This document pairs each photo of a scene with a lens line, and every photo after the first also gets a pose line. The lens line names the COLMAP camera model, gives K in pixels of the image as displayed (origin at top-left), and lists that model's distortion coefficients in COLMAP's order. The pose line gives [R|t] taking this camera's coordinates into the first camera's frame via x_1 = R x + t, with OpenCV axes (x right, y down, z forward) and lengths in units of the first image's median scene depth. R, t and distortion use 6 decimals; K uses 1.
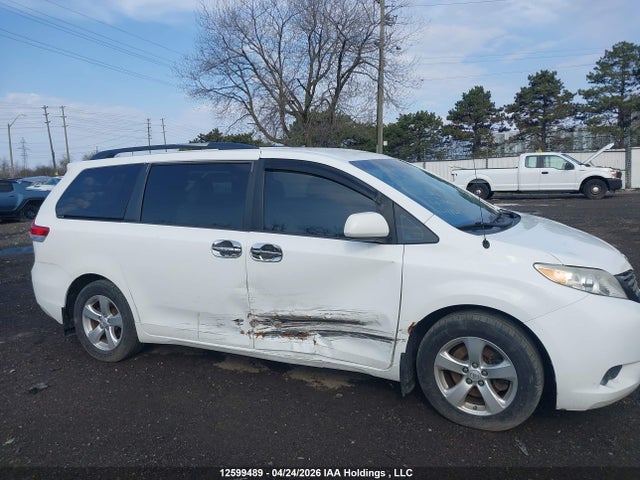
lens RADIAL K [[481.5, 0, 338.2], [0, 481.5, 228.2], [0, 0, 1]] dist [0.060660, -0.081577]
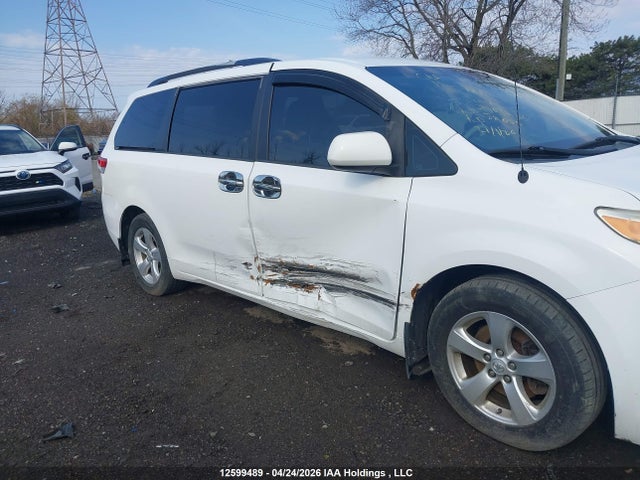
lens RADIAL K [[481.5, 0, 338.2], [0, 481.5, 228.2], [0, 0, 1]] dist [0.060660, -0.081577]
pose [[0.939508, 0.049709, -0.338900, 0.265410], [-0.012686, 0.993785, 0.110595, 0.029872], [0.342291, -0.099606, 0.934299, 0.267531]]
